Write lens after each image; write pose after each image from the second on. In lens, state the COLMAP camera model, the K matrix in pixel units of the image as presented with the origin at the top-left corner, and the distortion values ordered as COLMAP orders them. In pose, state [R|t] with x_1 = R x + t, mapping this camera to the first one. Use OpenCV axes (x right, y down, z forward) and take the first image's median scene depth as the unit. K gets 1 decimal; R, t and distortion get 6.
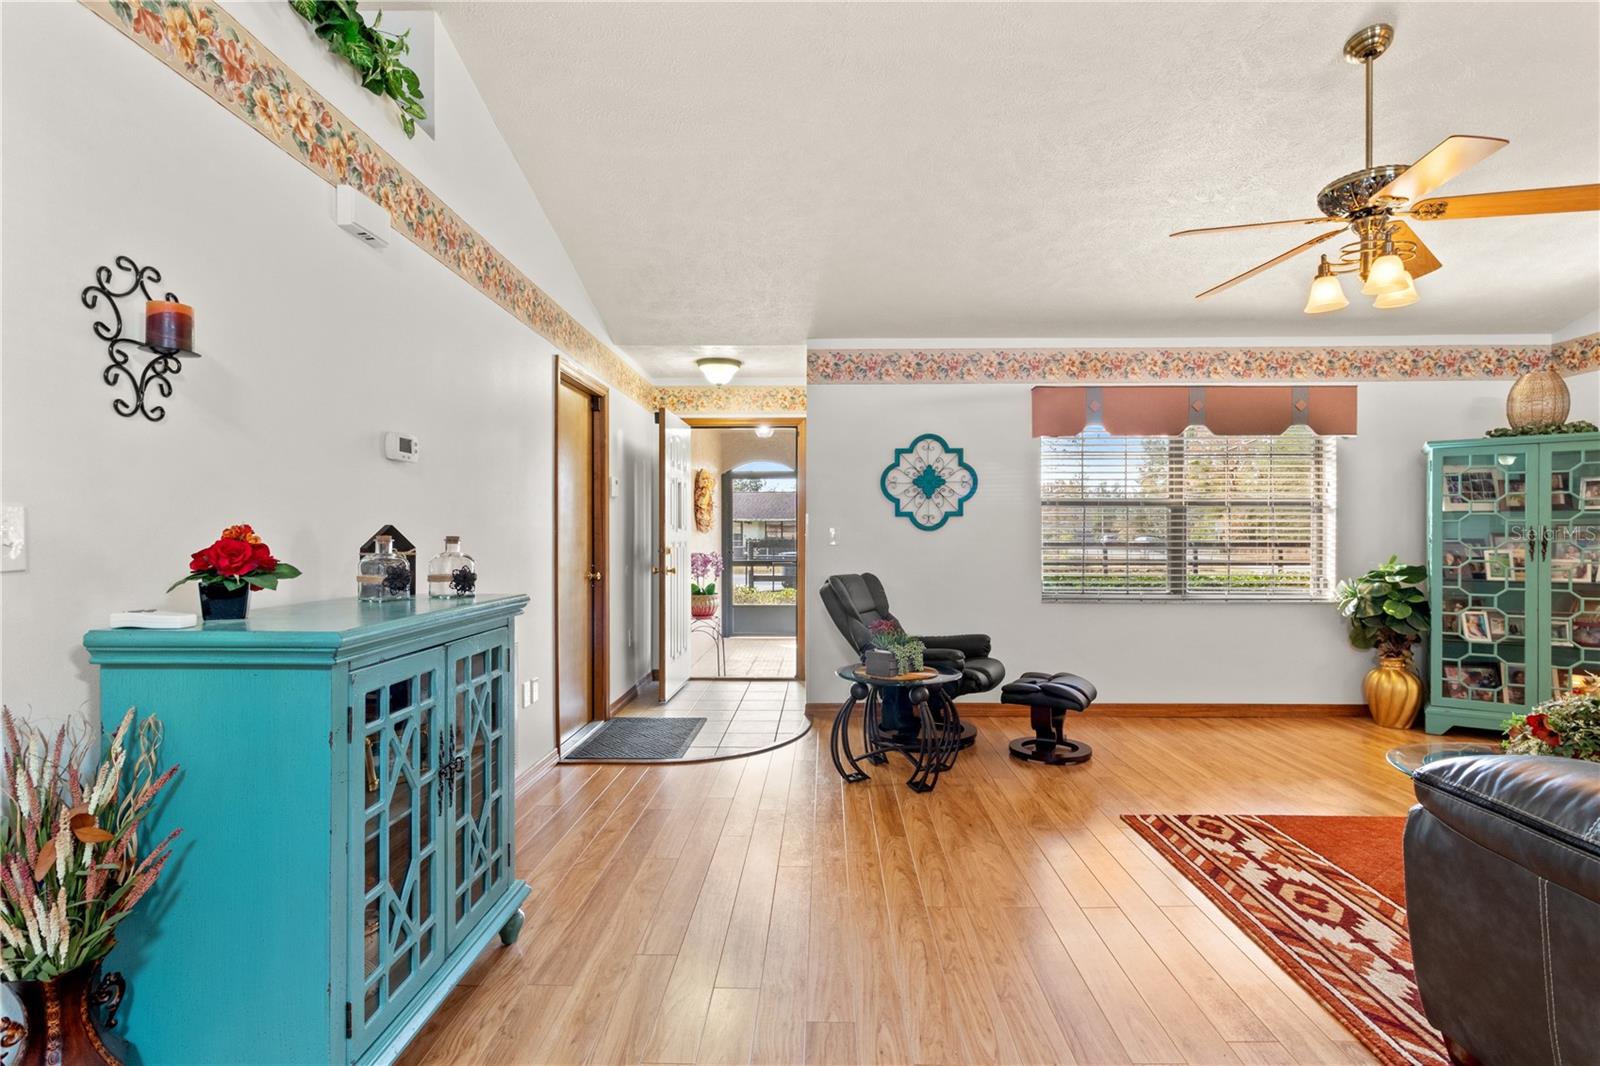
lens RADIAL K [[766.0, 0, 804.1], [0, 766.0, 544.5], [0, 0, 1]] dist [0.000492, 0.000577]
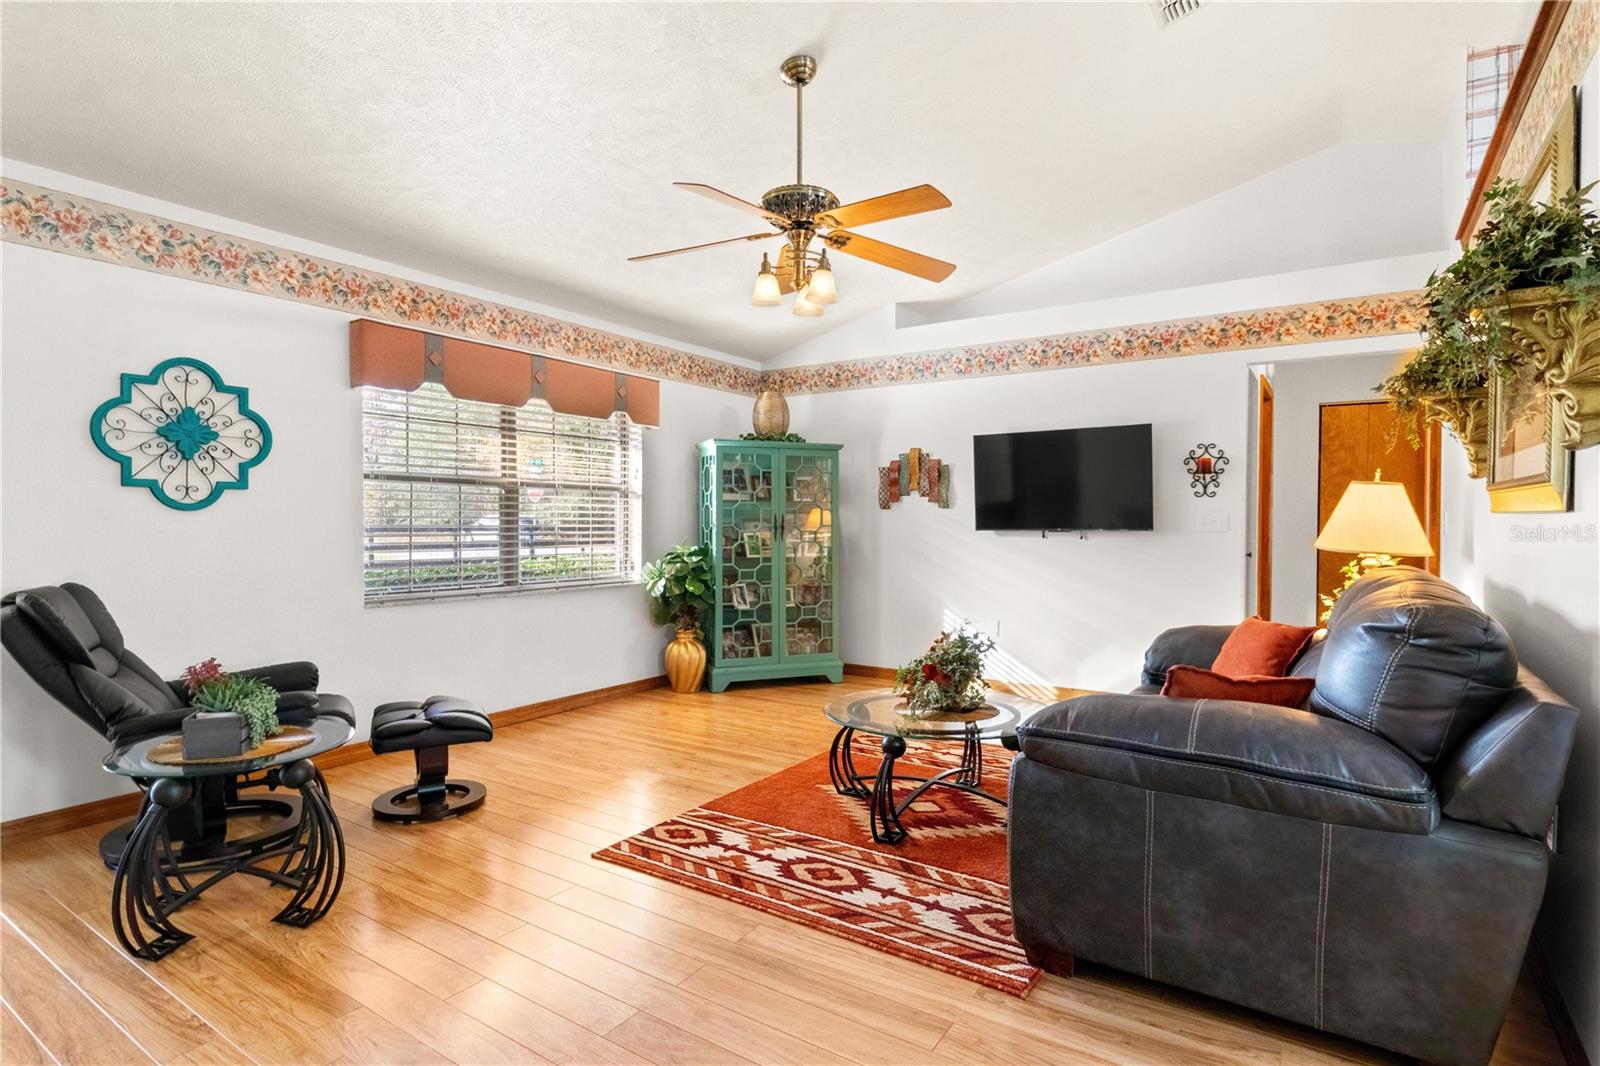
lens RADIAL K [[818.9, 0, 800.0], [0, 818.9, 533.0], [0, 0, 1]] dist [-0.003796, -0.000438]
pose [[0.532986, -0.010156, 0.846063, -0.187951], [0.004058, 0.999947, 0.009447, -0.004982], [-0.846114, -0.001602, 0.532999, 0.281930]]
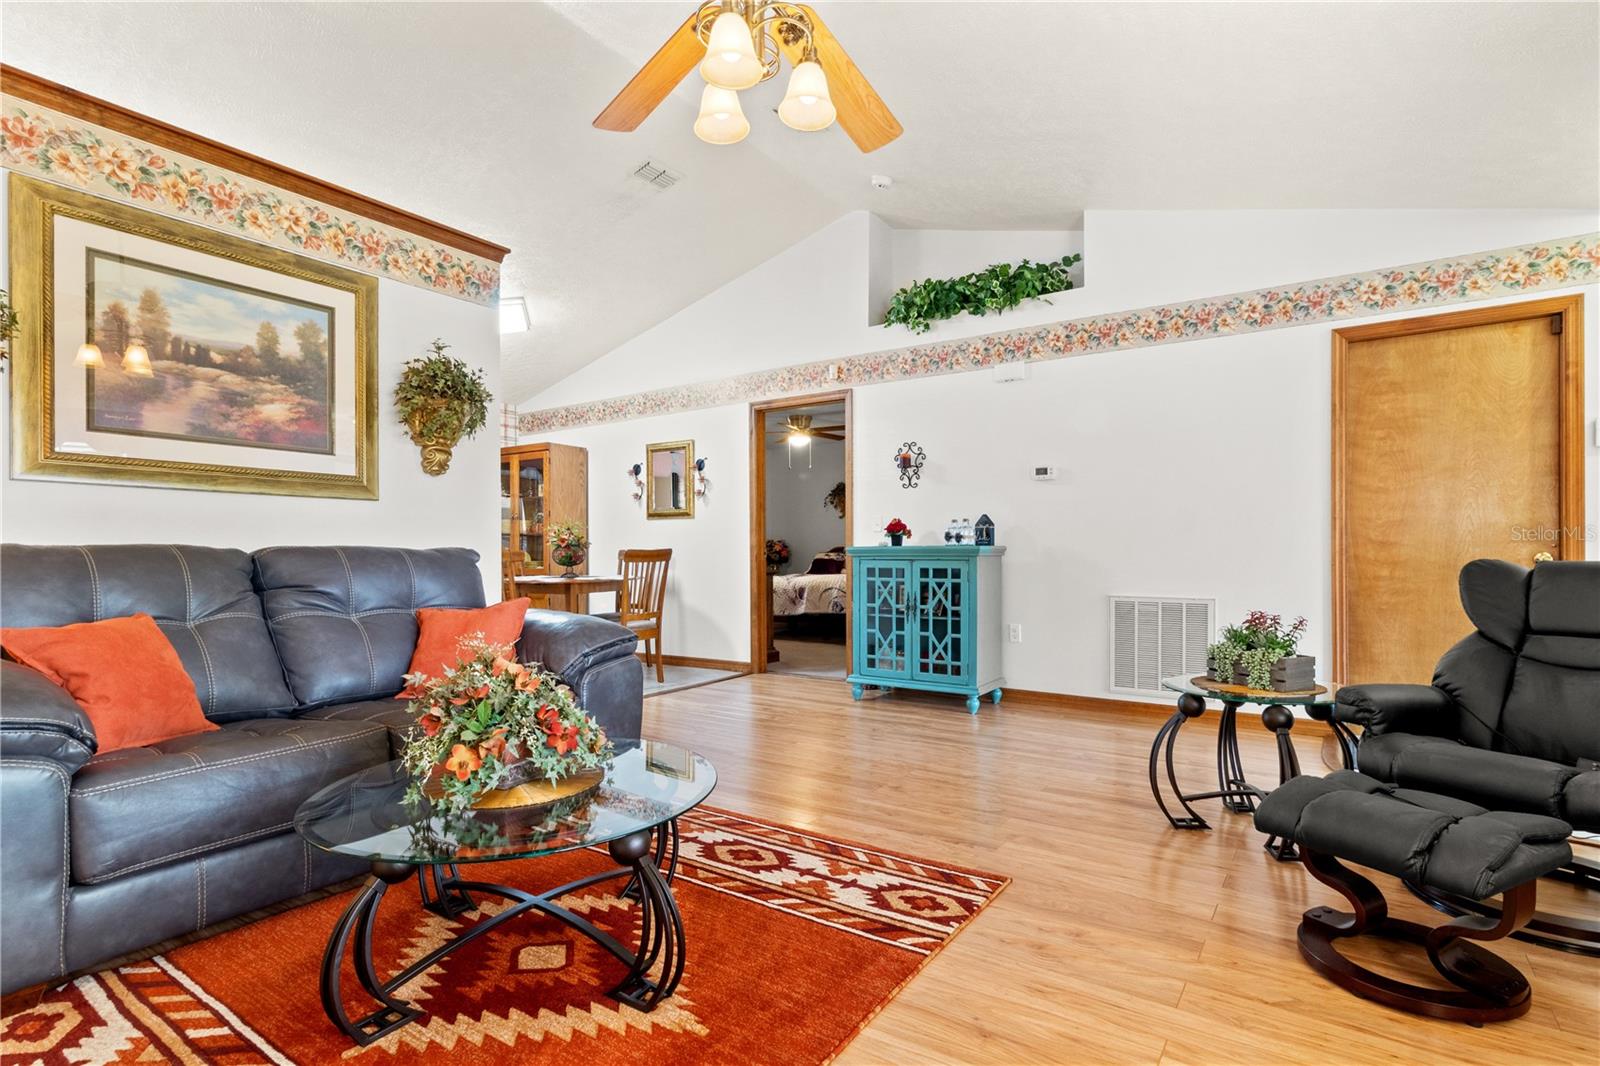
lens RADIAL K [[768.4, 0, 831.9], [0, 768.4, 552.8], [0, 0, 1]] dist [0.003549, 0.000669]
pose [[-0.520953, 0.008167, -0.853546, 0.944867], [-0.002235, 0.999938, 0.010932, 0.037260], [0.853582, 0.007603, -0.520902, 1.047737]]
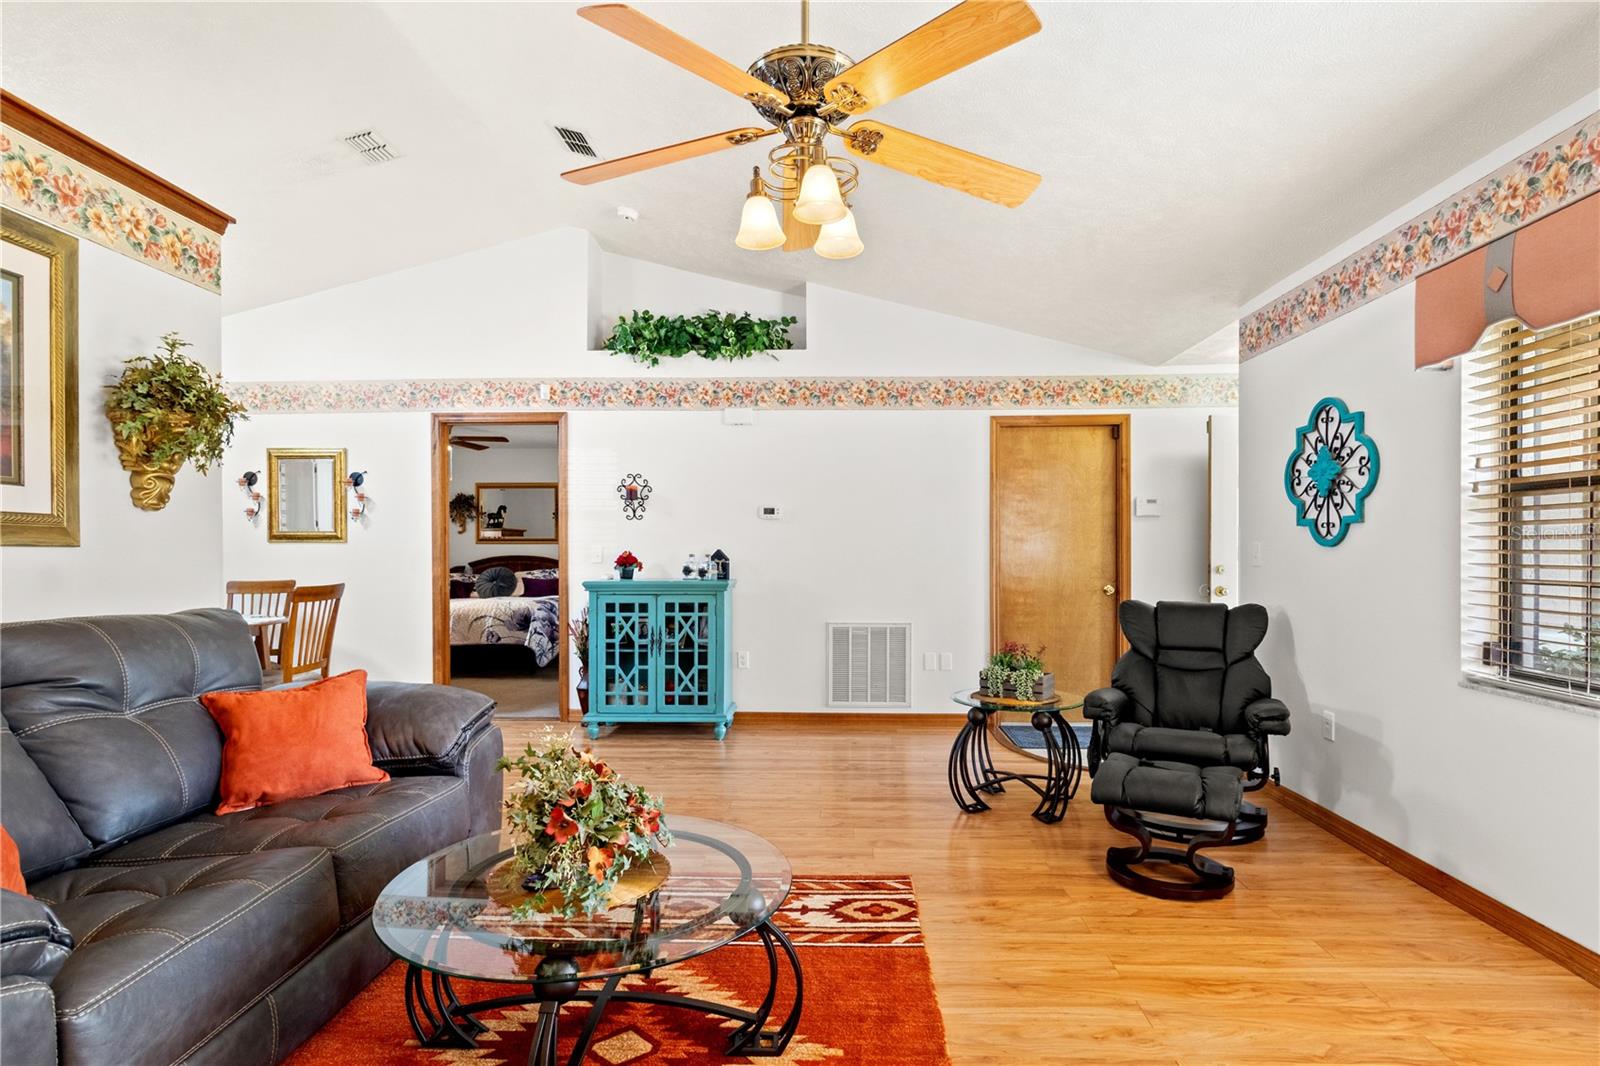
lens RADIAL K [[793.7, 0, 819.9], [0, 793.7, 557.8], [0, 0, 1]] dist [-0.000297, 0.000864]
pose [[0.007339, 0.008539, -0.999937, 1.122610], [-0.009126, 0.999922, 0.008472, -0.013573], [0.999931, 0.009064, 0.007416, 0.756536]]
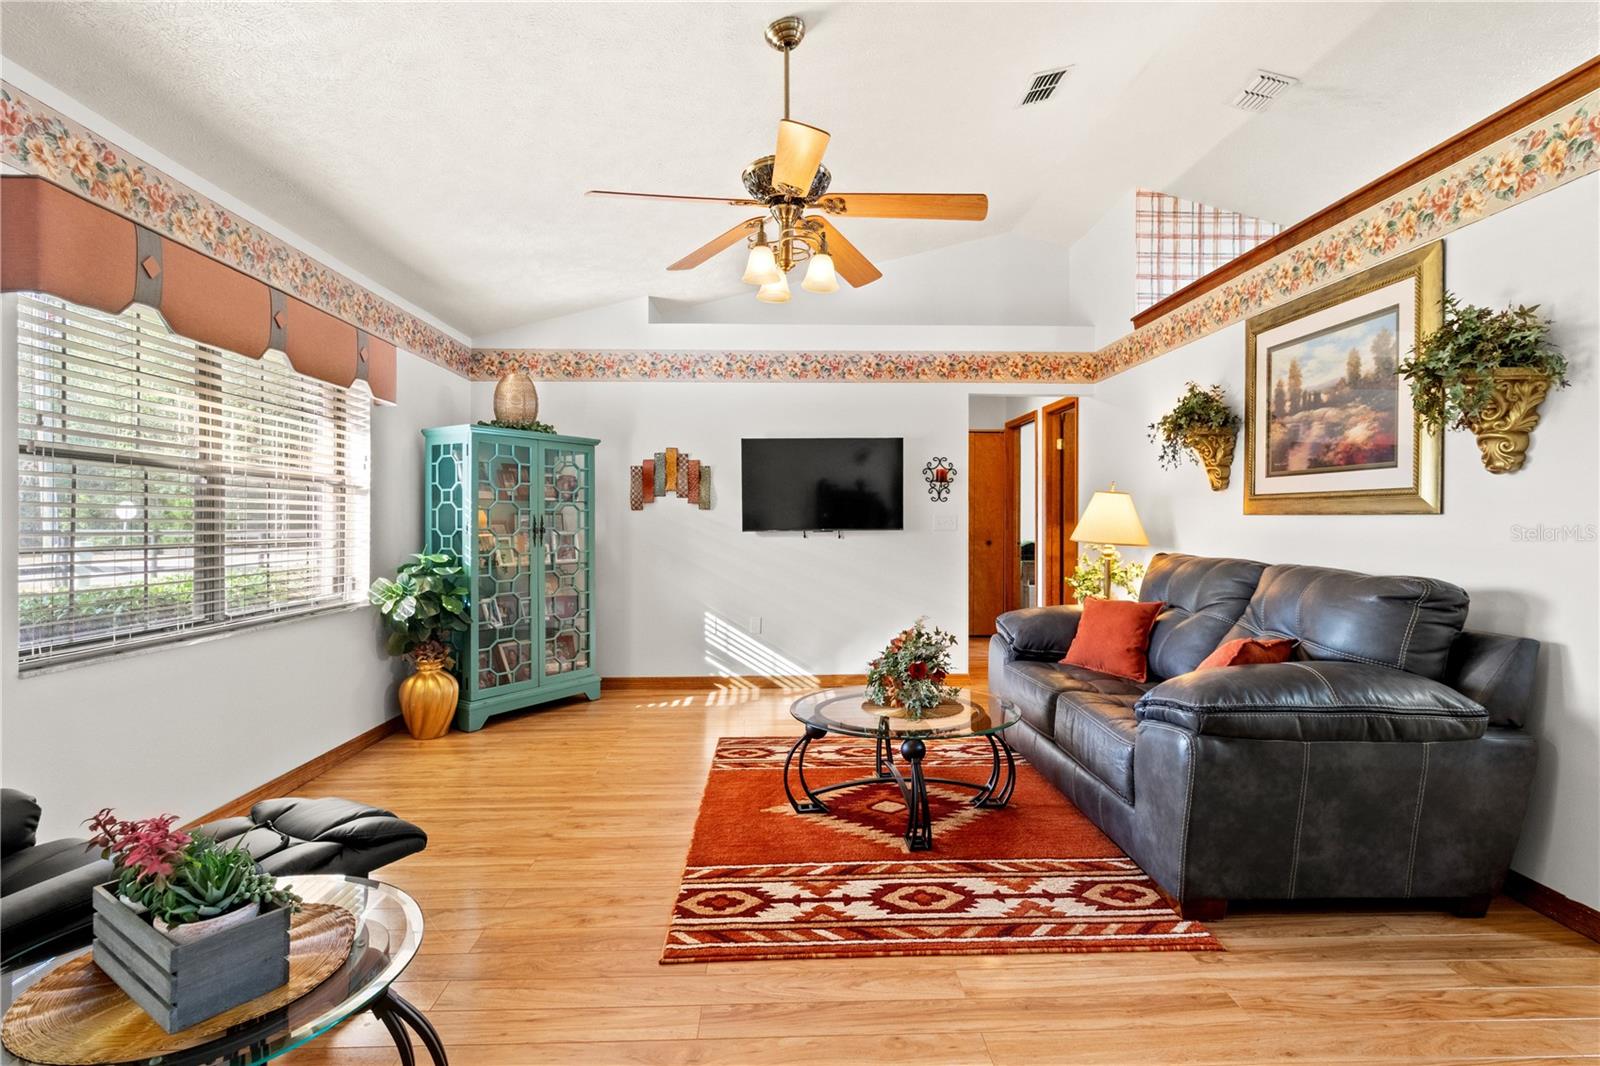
lens RADIAL K [[776.9, 0, 795.7], [0, 776.9, 521.0], [0, 0, 1]] dist [0.002197, 0.000615]
pose [[-0.064740, 0.002422, 0.997899, -0.207315], [0.010135, 0.999947, -0.001770, -0.010028], [-0.997851, 0.009999, -0.064761, 0.790174]]
